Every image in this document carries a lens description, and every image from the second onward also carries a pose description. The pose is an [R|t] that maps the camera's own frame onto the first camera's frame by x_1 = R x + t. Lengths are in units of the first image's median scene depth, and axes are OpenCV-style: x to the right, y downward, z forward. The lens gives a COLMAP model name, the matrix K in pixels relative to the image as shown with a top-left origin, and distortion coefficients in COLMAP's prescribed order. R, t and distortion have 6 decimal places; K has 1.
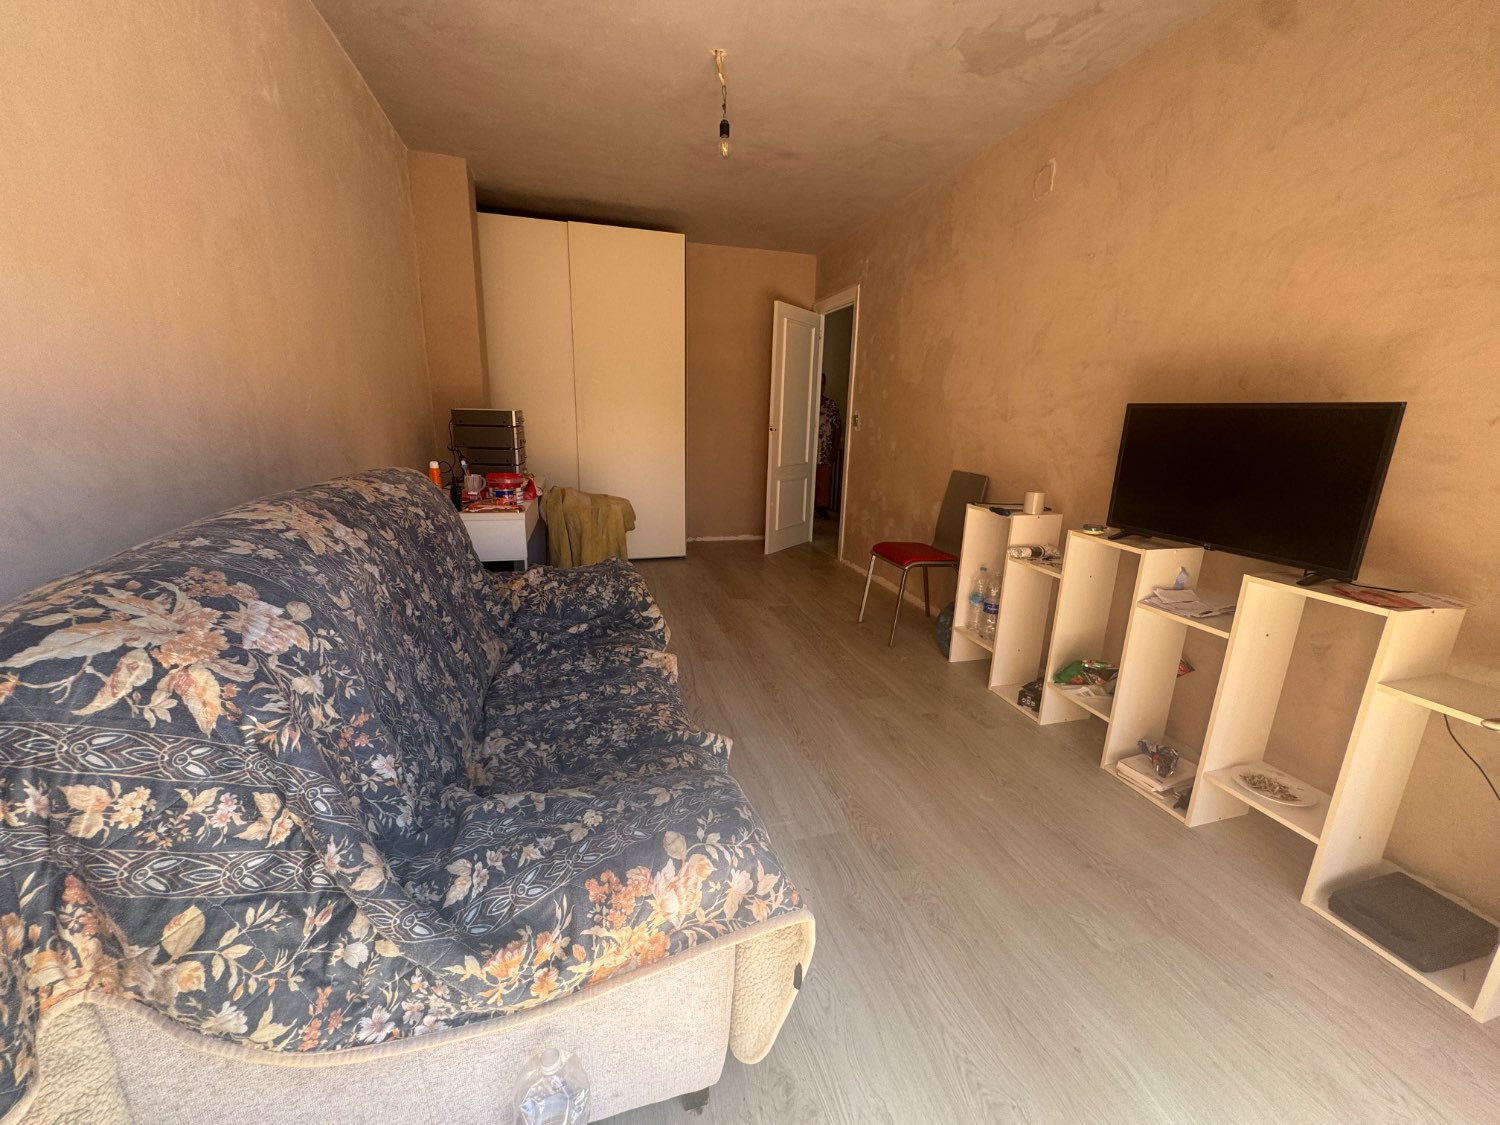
lens RADIAL K [[597.6, 0, 749.7], [0, 597.6, 562.8], [0, 0, 1]] dist [-0.004161, 0.000397]
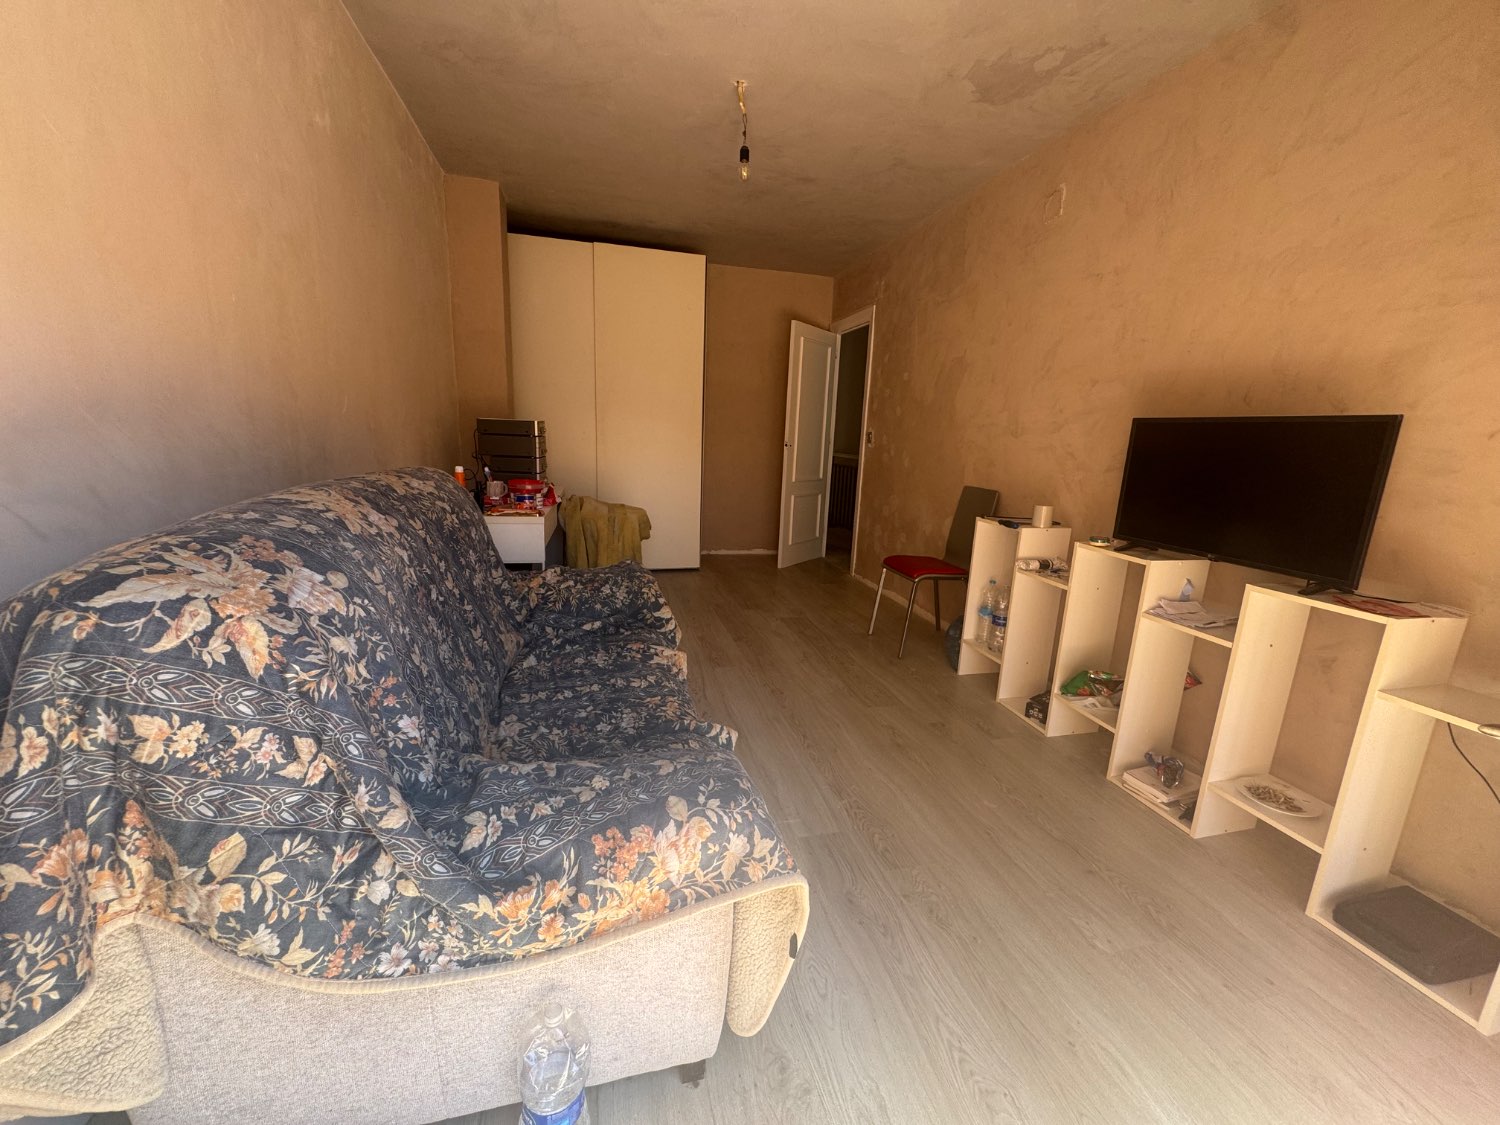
lens RADIAL K [[597.6, 0, 750.2], [0, 597.6, 563.5], [0, 0, 1]] dist [-0.004161, 0.000397]
pose [[0.999506, 0.019603, -0.024567, 0.022314], [-0.020381, 0.999285, -0.031856, 0.070705], [0.023925, 0.032341, 0.999190, -0.069619]]
